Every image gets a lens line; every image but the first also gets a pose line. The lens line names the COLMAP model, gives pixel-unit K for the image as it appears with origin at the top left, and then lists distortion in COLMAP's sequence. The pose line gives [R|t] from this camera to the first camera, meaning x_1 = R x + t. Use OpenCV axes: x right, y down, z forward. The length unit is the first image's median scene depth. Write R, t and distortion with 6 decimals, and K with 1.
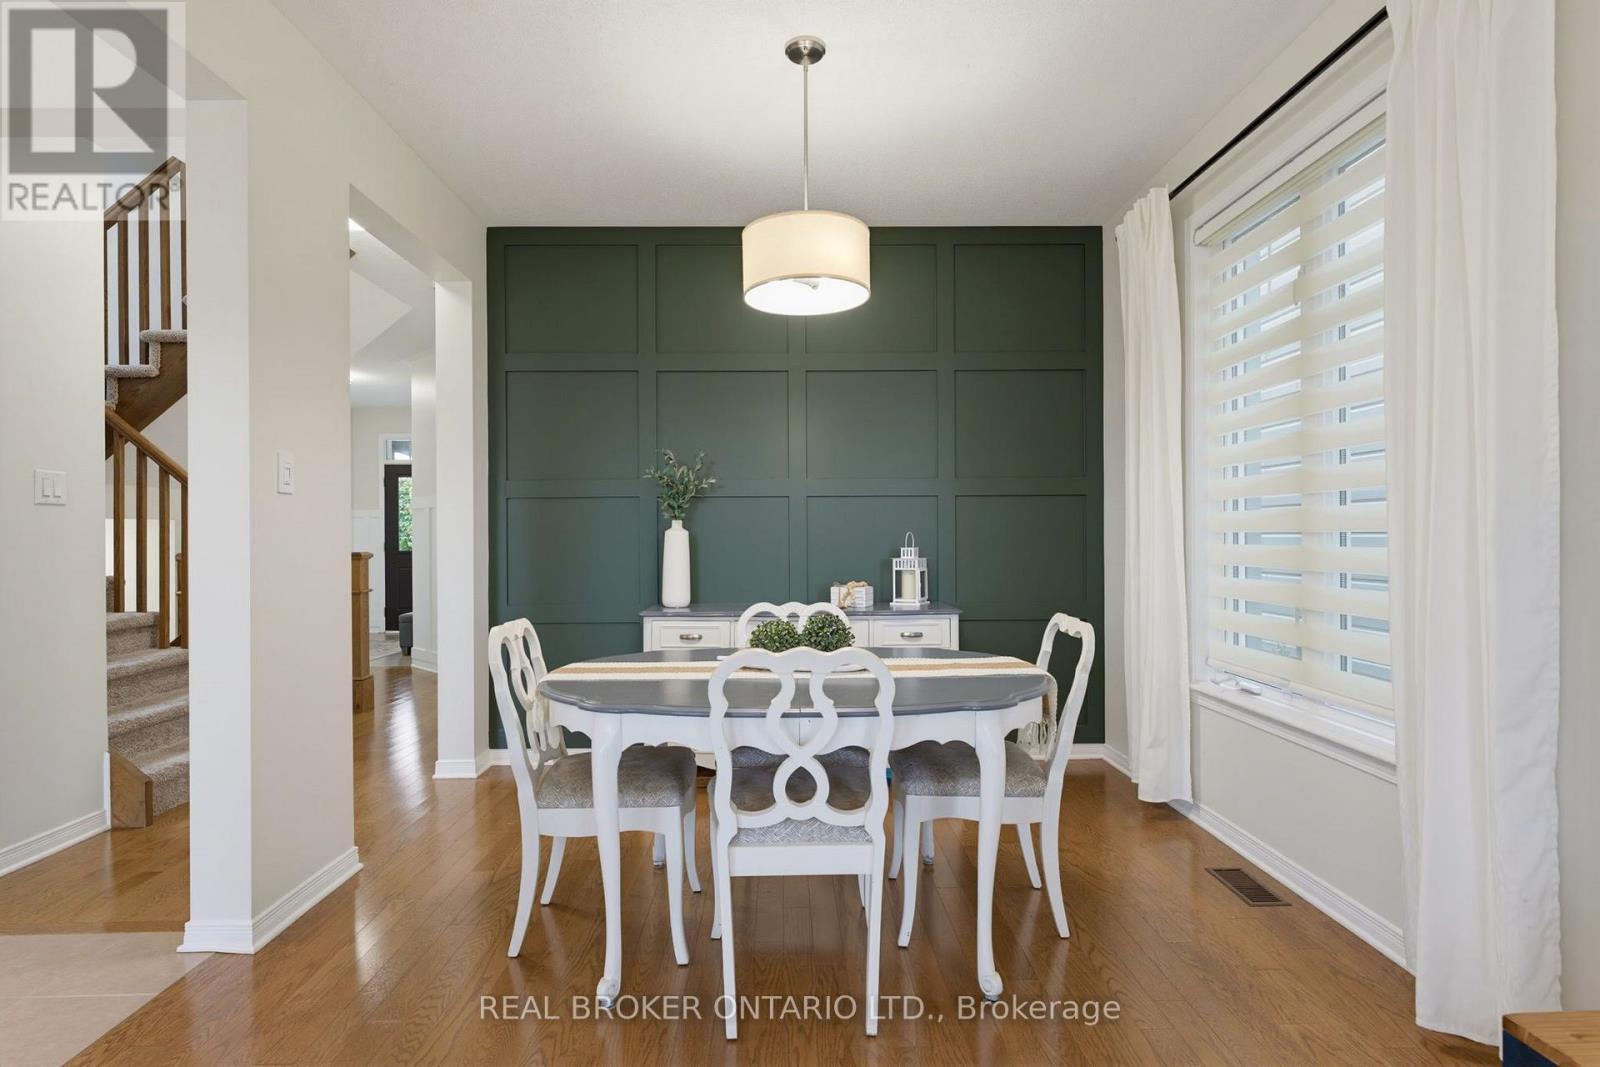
lens RADIAL K [[840.6, 0, 814.3], [0, 840.6, 541.9], [0, 0, 1]] dist [0.000935, -0.000053]
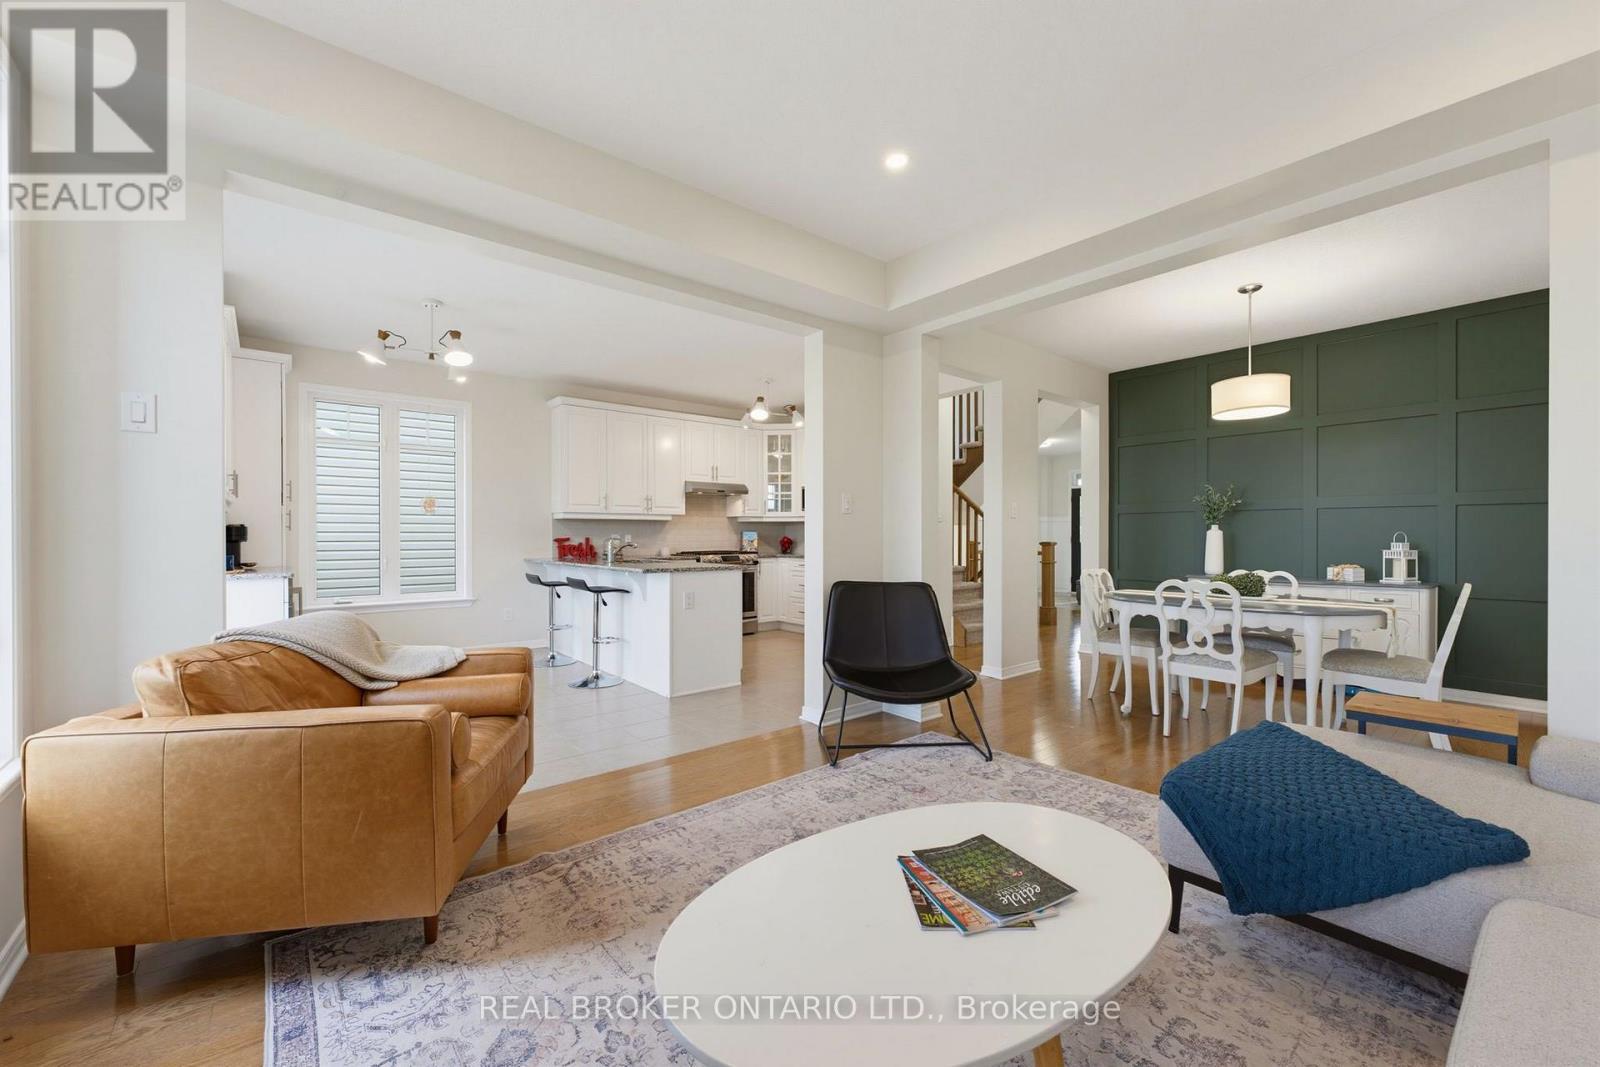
lens RADIAL K [[636.3, 0, 804.6], [0, 636.3, 538.0], [0, 0, 1]] dist [-0.000539, 0.000323]
pose [[0.633497, 0.007937, -0.773704, 0.318009], [-0.002733, 0.999964, 0.008020, -0.007143], [0.773740, -0.002967, 0.633496, -0.490437]]
